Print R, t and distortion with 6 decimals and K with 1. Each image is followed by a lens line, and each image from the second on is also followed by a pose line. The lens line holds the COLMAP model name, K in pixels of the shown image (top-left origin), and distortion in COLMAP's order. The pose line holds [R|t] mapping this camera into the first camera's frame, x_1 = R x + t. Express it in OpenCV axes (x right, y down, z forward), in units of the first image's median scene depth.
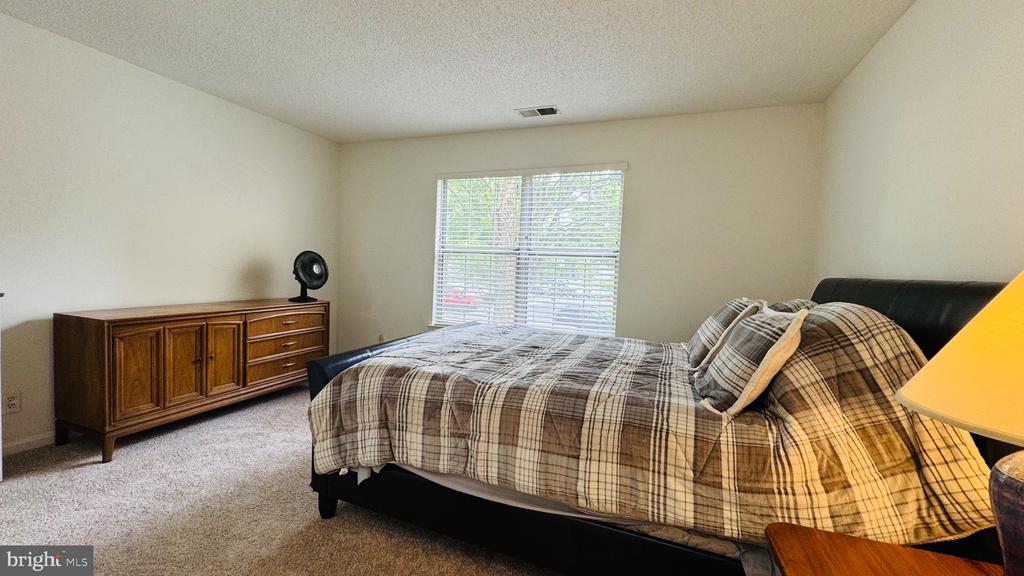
lens RADIAL K [[408.7, 0, 515.3], [0, 408.7, 285.2], [0, 0, 1]] dist [-0.001936, -0.000187]
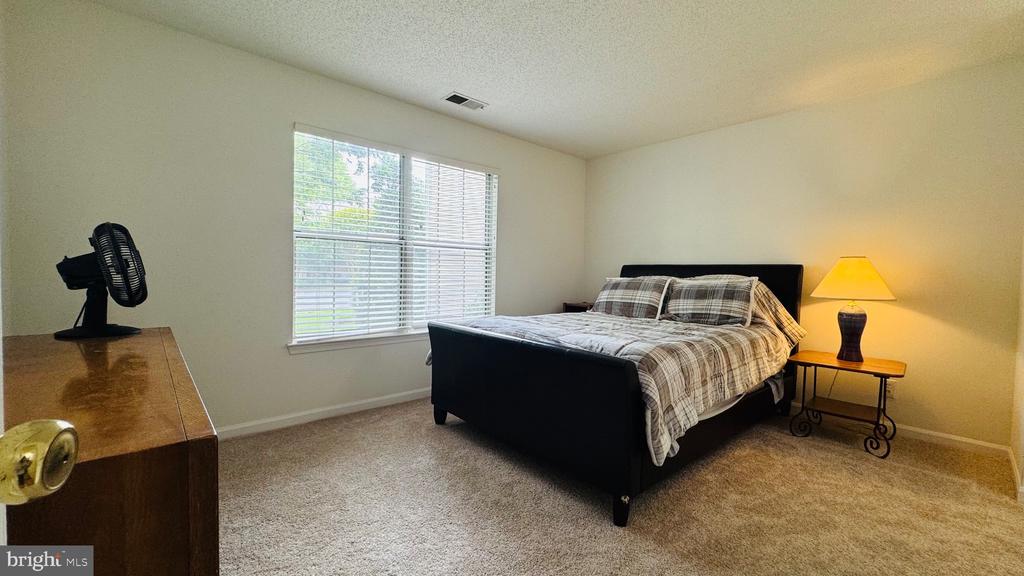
lens RADIAL K [[408.7, 0, 515.3], [0, 408.7, 288.7], [0, 0, 1]] dist [-0.001936, -0.000187]
pose [[0.444328, -0.061252, 0.893768, -0.707619], [0.035201, 0.998083, 0.050901, -0.016175], [-0.895172, 0.008845, 0.445633, 0.409171]]
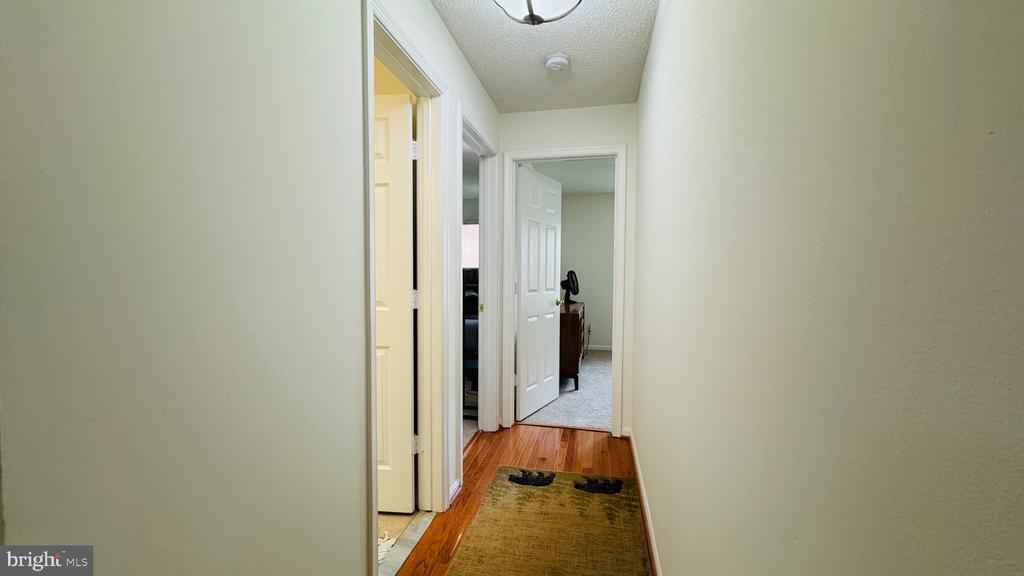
lens RADIAL K [[408.7, 0, 511.6], [0, 408.7, 286.5], [0, 0, 1]] dist [-0.001936, -0.000187]
pose [[0.985851, -0.049370, 0.160190, -0.974302], [0.049335, 0.998773, 0.004197, -0.038084], [-0.160201, 0.003765, 0.987077, -0.489167]]
